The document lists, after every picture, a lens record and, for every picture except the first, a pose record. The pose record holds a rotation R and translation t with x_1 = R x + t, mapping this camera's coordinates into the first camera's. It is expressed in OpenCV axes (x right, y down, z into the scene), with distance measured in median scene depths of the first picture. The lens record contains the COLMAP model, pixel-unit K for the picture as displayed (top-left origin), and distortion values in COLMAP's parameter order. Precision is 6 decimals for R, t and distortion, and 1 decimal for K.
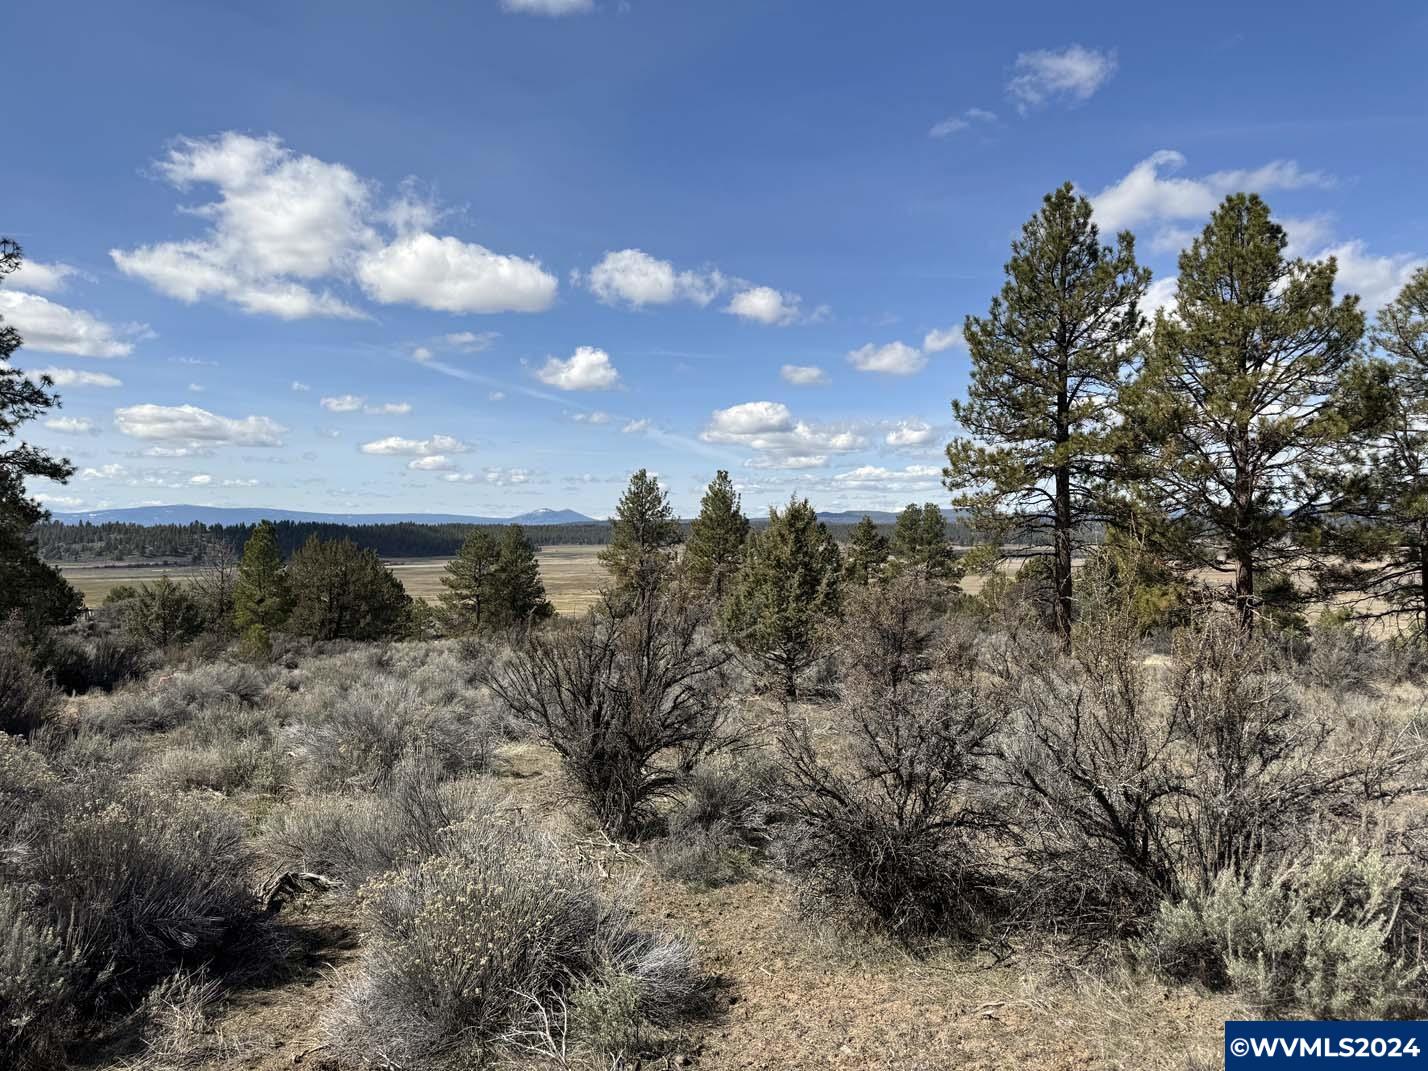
lens RADIAL K [[1009.2, 0, 713.4], [0, 1009.2, 531.9], [0, 0, 1]] dist [0.043881, -0.058222]
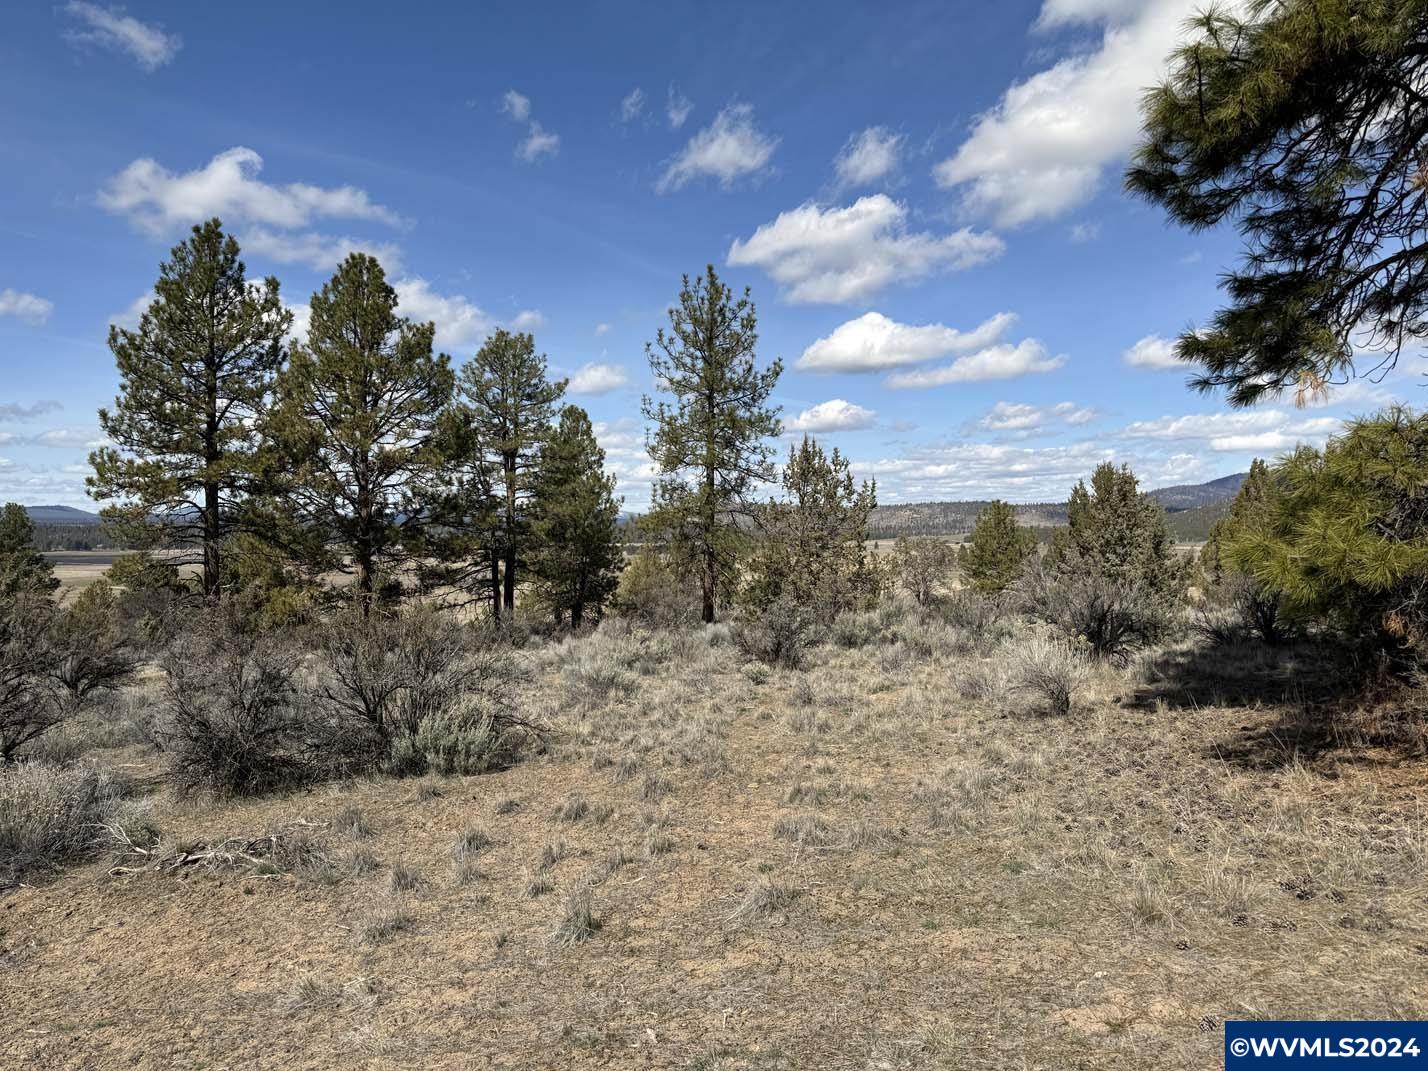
lens RADIAL K [[1009.2, 0, 741.5], [0, 1009.2, 526.0], [0, 0, 1]] dist [0.043881, -0.058222]
pose [[0.658125, 0.005209, 0.752890, -0.080635], [0.000344, 0.999974, -0.007220, -0.007256], [-0.752908, 0.005011, 0.658106, -0.110617]]
